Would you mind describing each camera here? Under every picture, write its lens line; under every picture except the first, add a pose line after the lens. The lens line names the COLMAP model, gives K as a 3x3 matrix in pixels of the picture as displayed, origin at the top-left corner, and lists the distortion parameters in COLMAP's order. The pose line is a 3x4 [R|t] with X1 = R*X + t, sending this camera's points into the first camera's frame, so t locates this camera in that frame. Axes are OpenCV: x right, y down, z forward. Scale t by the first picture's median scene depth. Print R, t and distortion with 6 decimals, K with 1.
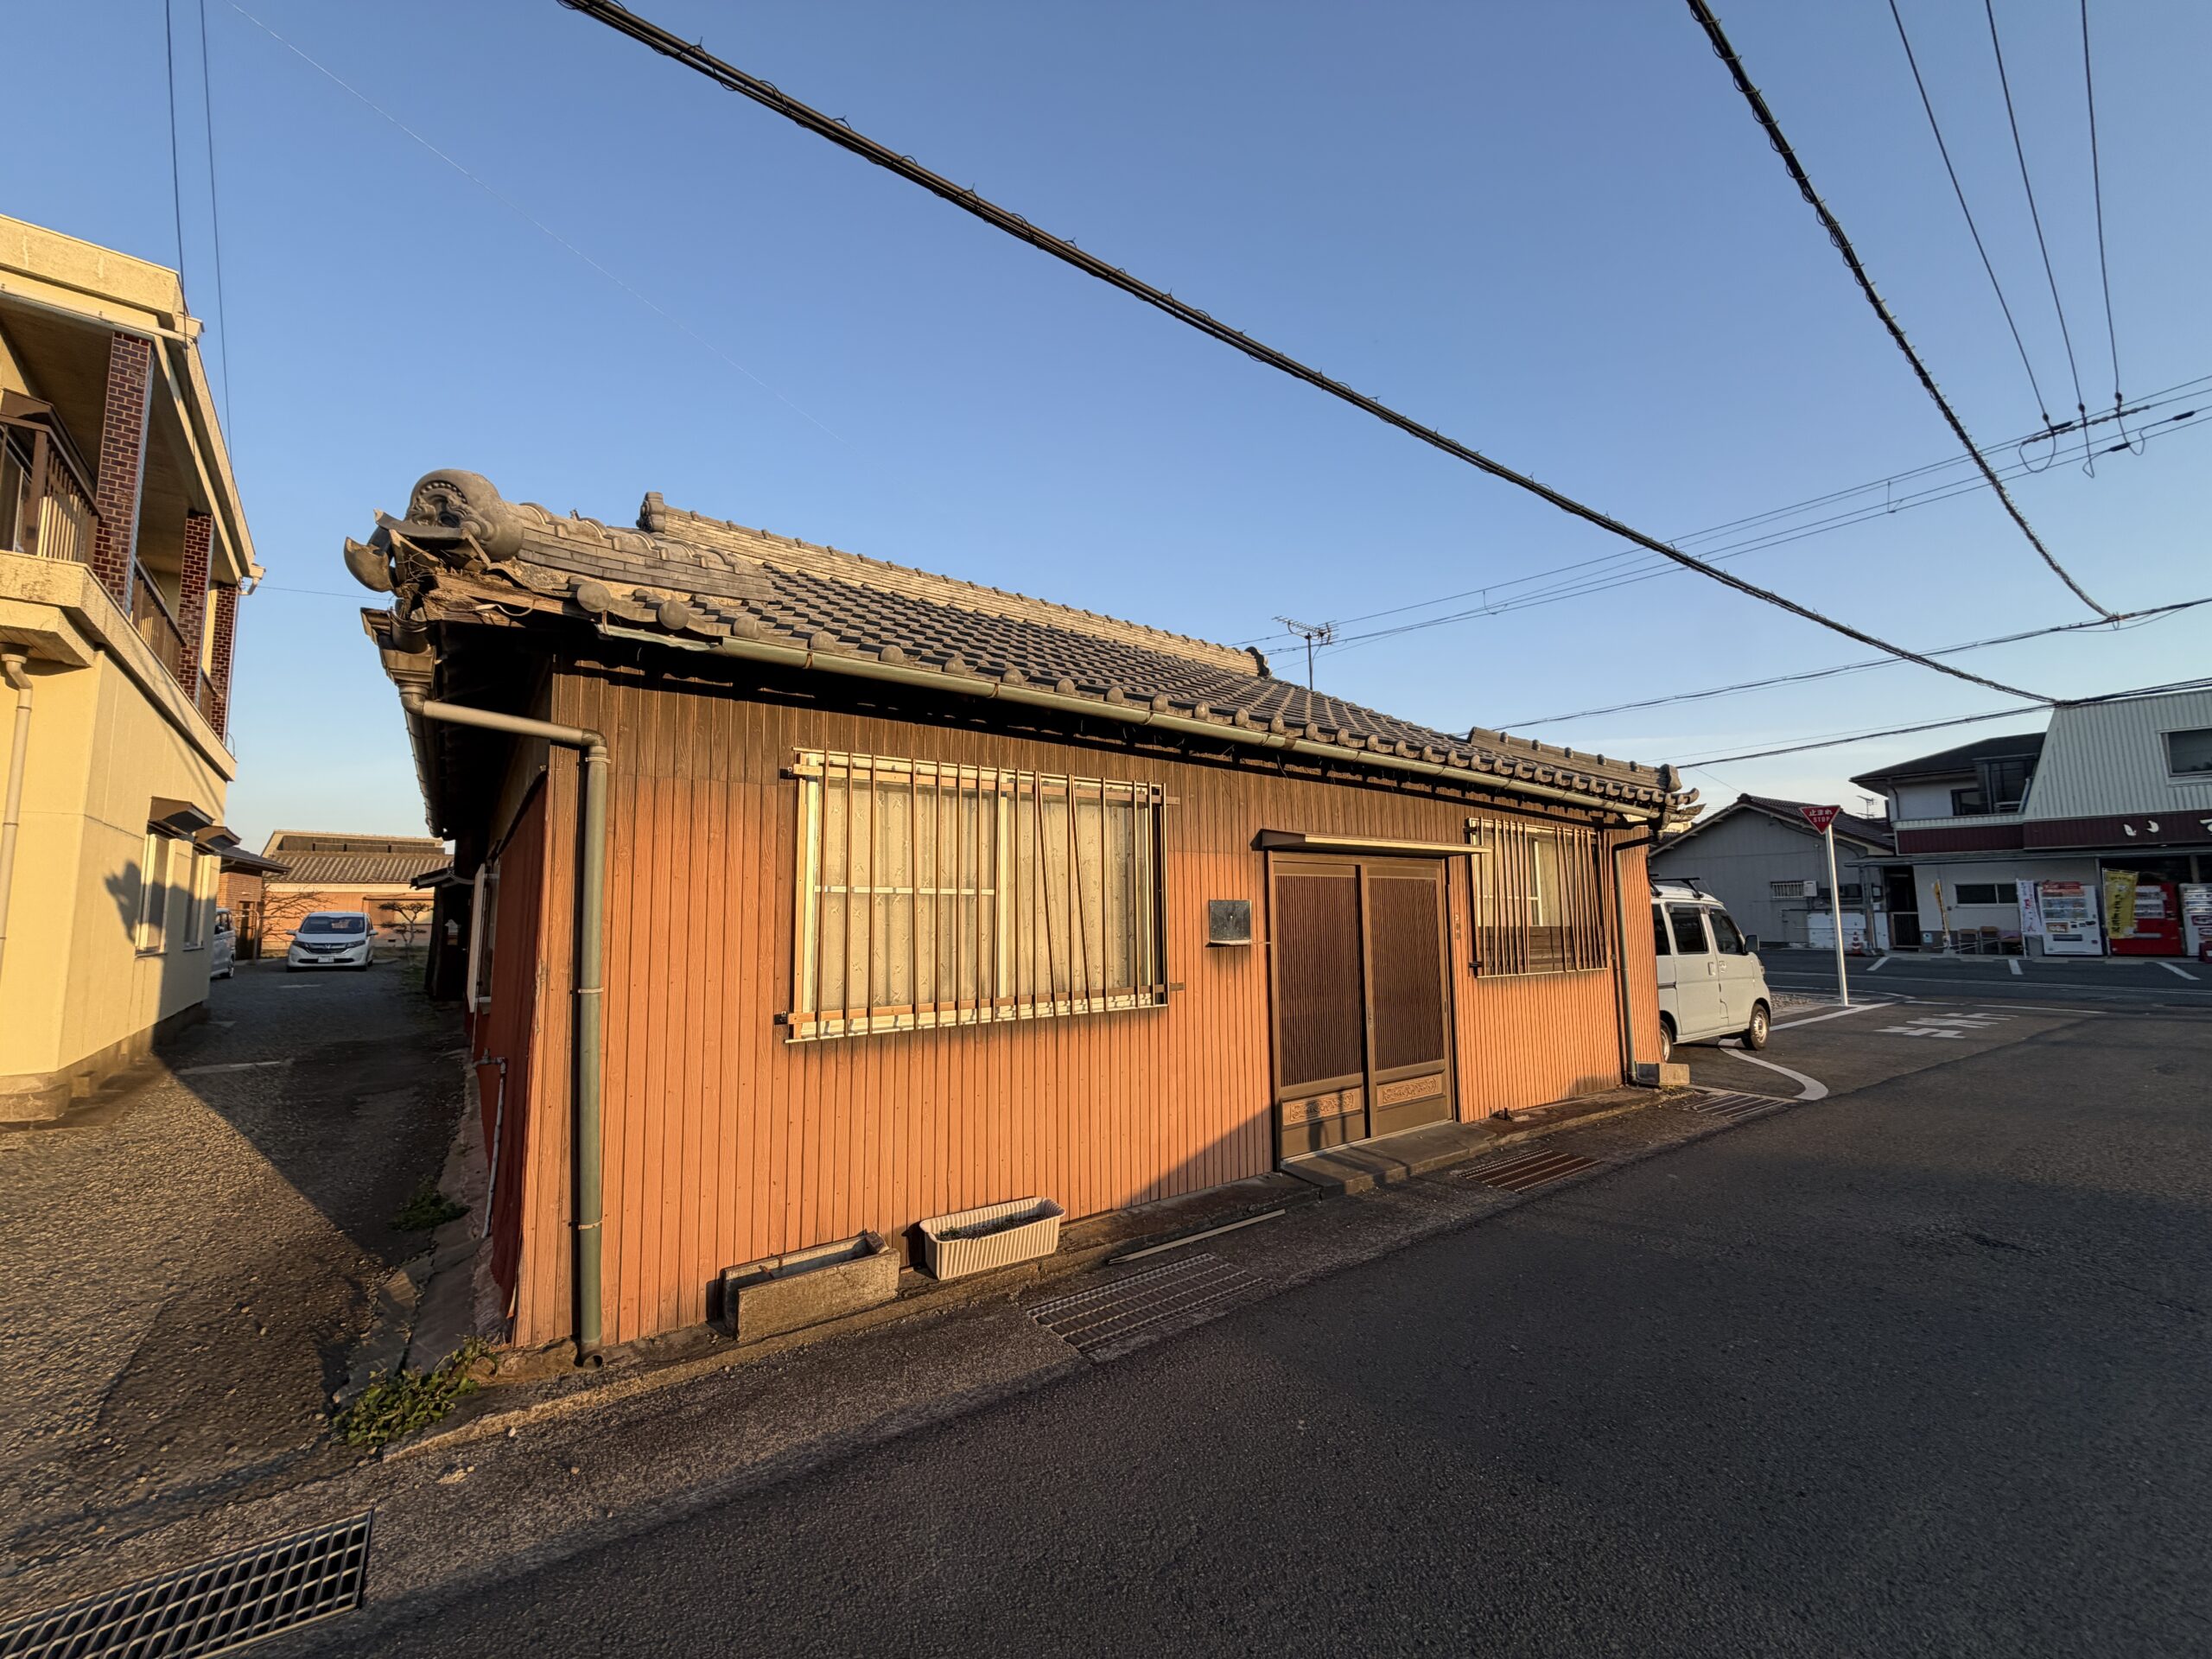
lens RADIAL K [[887.2, 0, 1106.1], [0, 887.2, 833.4], [0, 0, 1]] dist [0.003073, -0.000449]
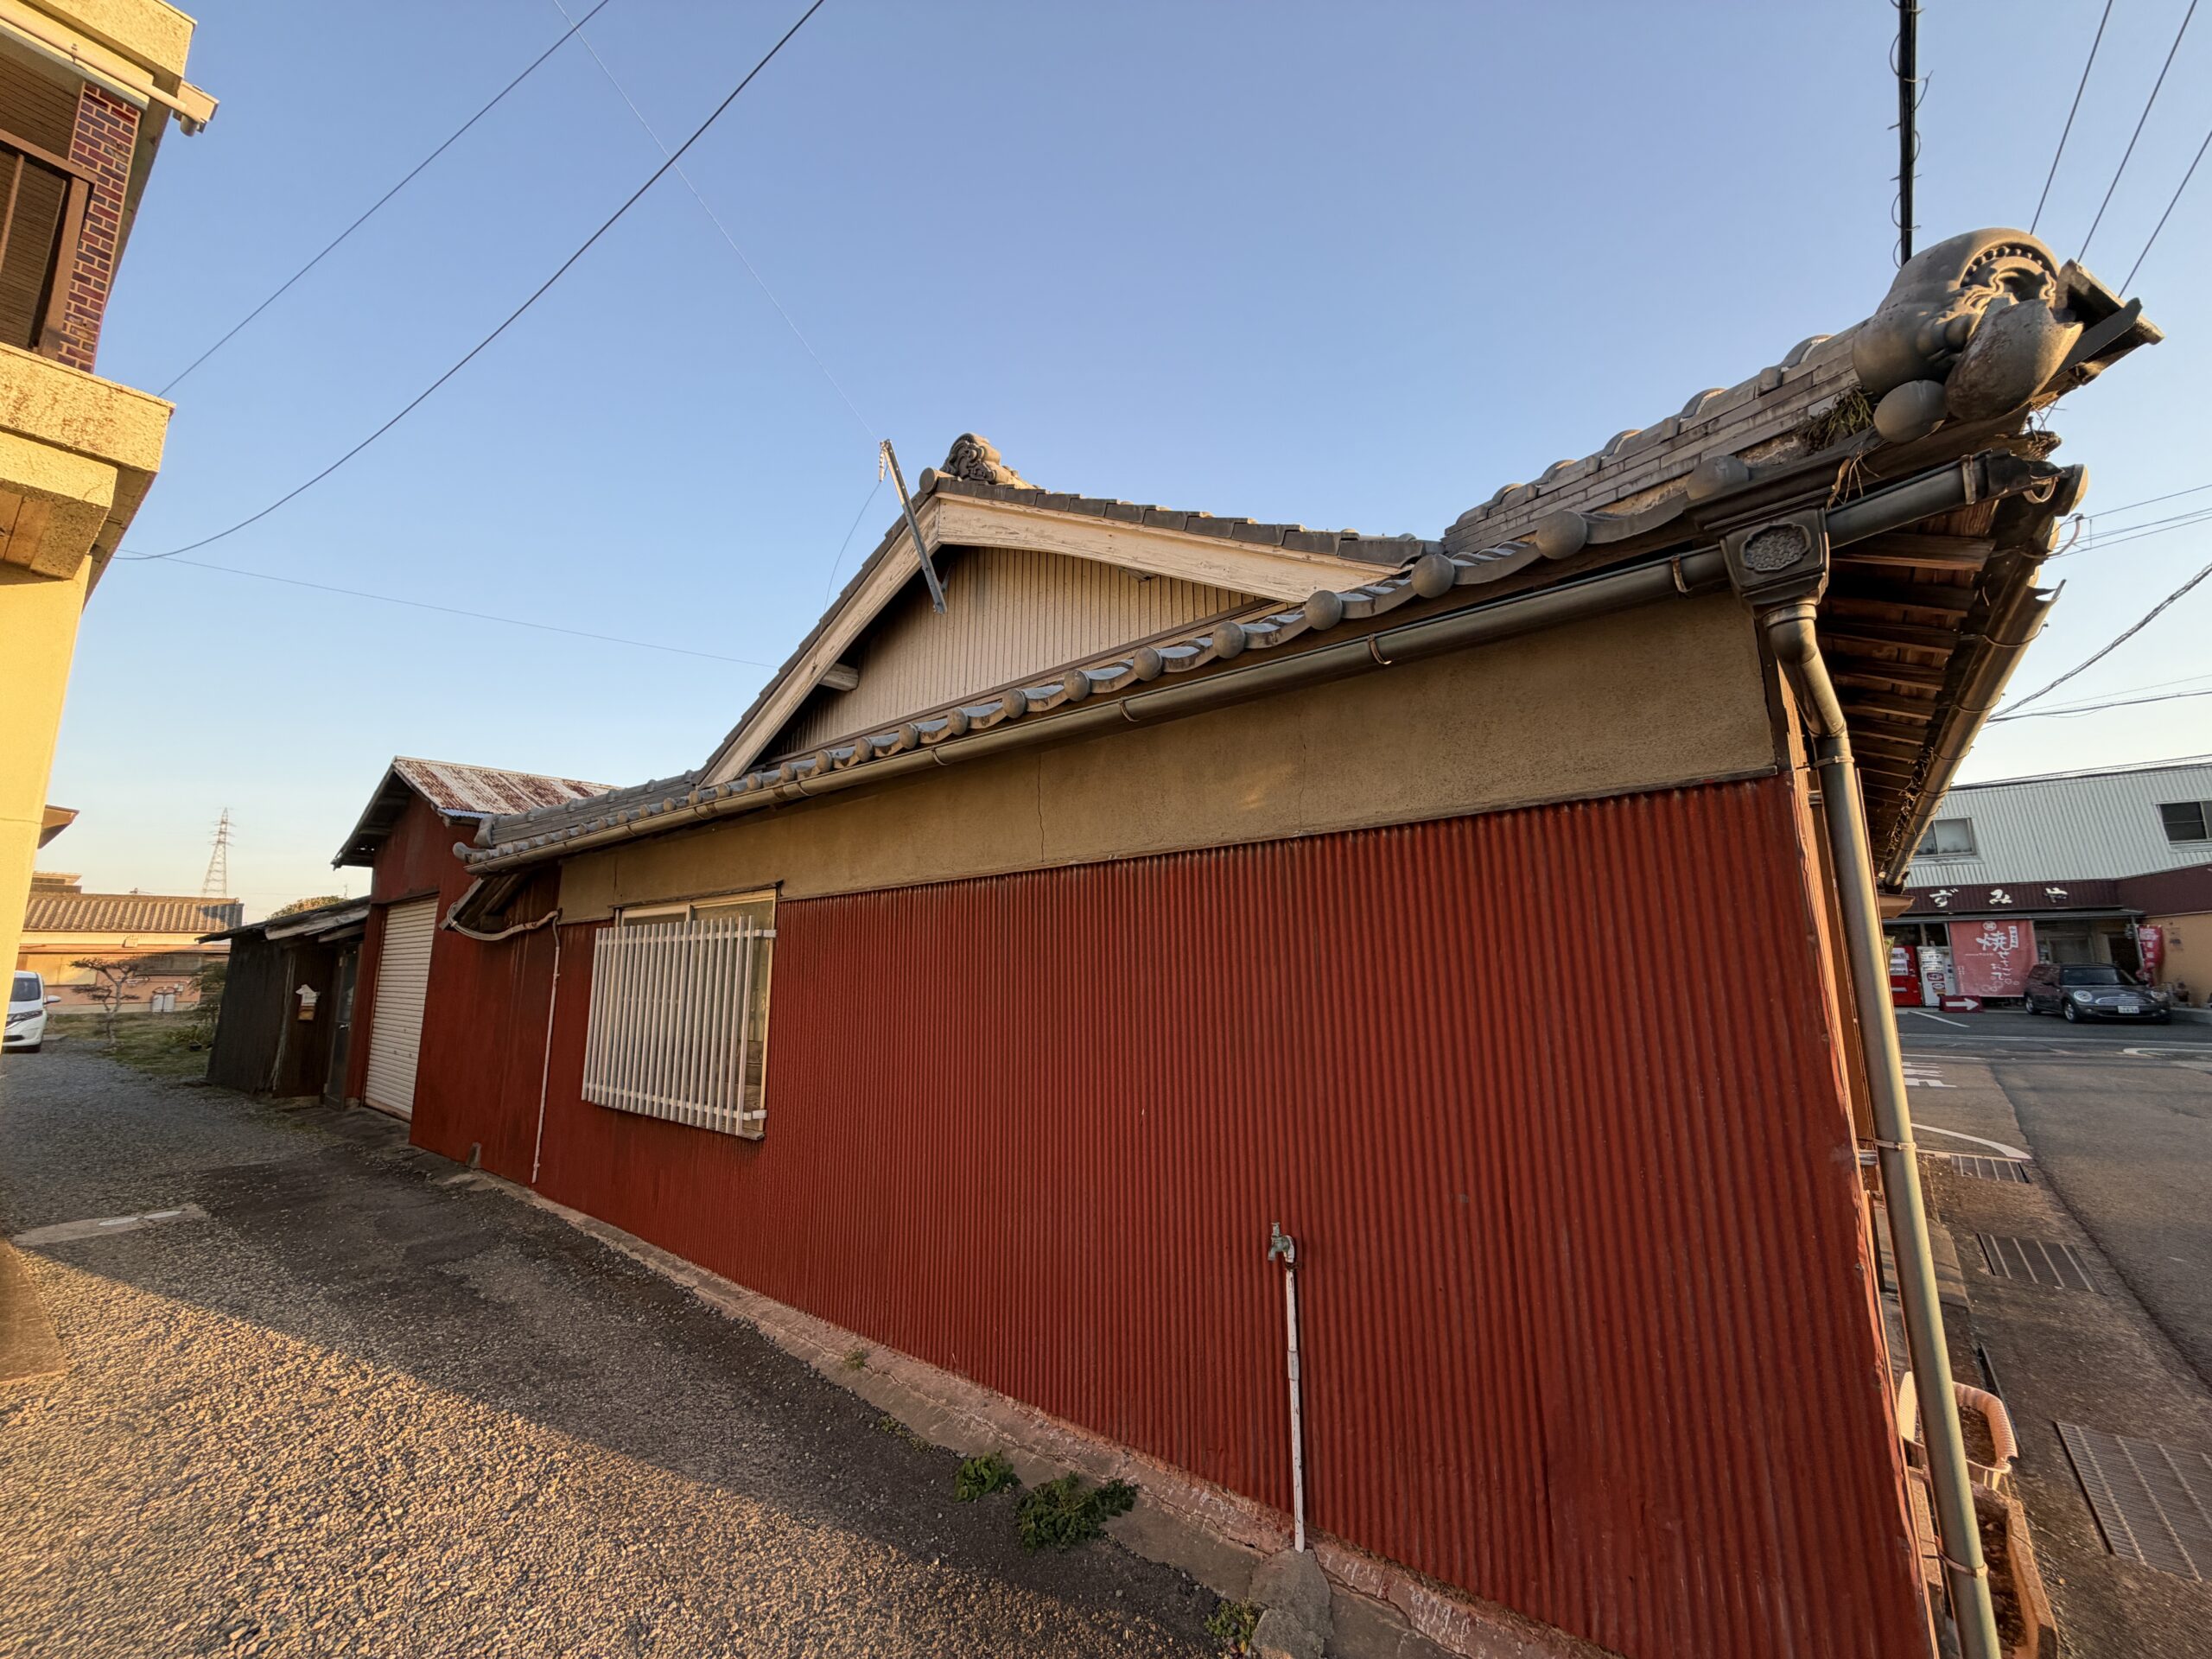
lens RADIAL K [[887.2, 0, 1107.8], [0, 887.2, 828.5], [0, 0, 1]] dist [0.003073, -0.000449]
pose [[0.969591, 0.038339, 0.241710, -0.630497], [-0.022524, 0.997441, -0.067859, 0.007844], [-0.243693, 0.060351, 0.967973, 0.268508]]
